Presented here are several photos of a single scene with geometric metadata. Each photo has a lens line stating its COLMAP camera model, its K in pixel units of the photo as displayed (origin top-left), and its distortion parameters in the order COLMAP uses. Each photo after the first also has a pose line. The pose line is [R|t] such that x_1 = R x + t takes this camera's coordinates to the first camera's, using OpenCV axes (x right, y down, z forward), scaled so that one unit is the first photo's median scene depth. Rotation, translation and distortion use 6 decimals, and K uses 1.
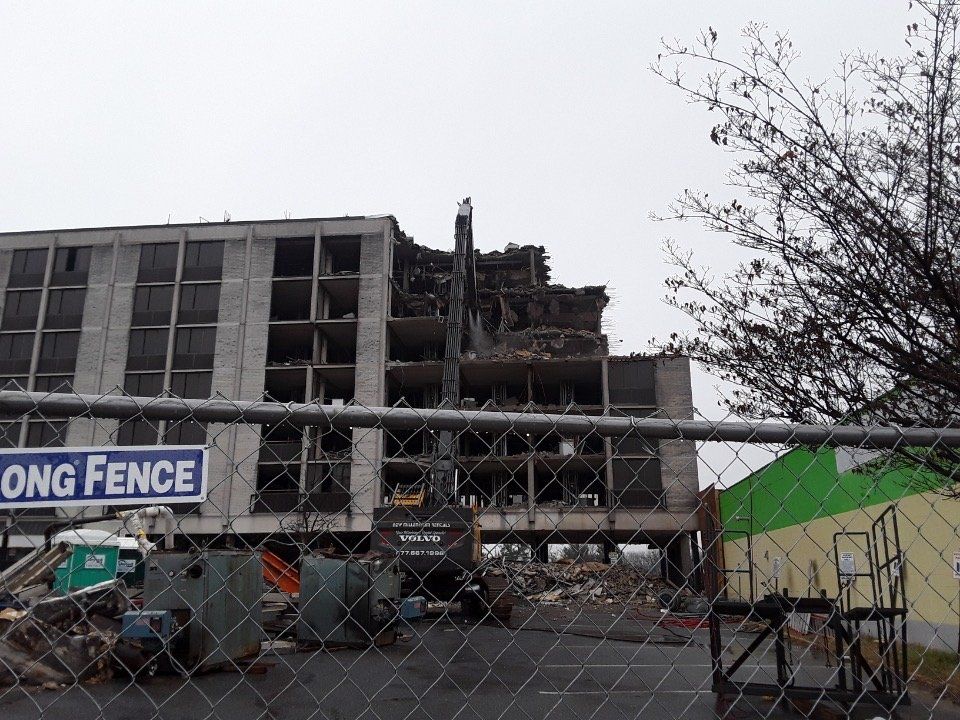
lens RADIAL K [[723.0, 0, 497.3], [0, 723.0, 392.2], [0, 0, 1]] dist [0.035632, -0.003942]
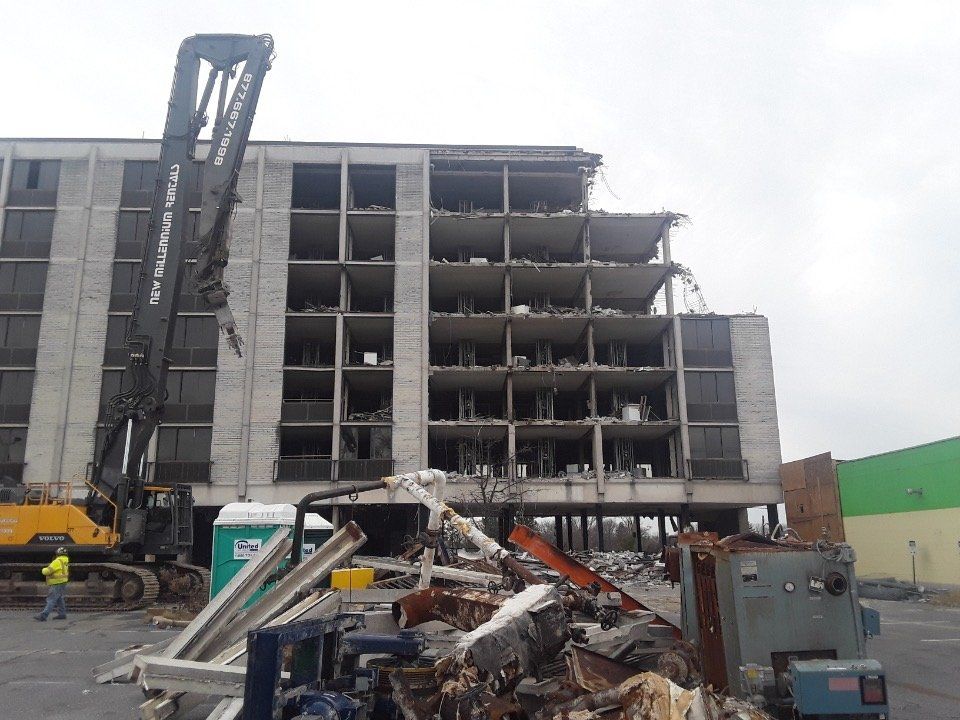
lens RADIAL K [[778.2, 0, 497.2], [0, 778.2, 358.4], [0, 0, 1]] dist [0.091287, -0.129430]
pose [[0.990759, 0.026042, 0.133107, -0.187727], [-0.027999, 0.999525, 0.012845, 0.000253], [-0.132709, -0.016453, 0.991018, 0.042724]]
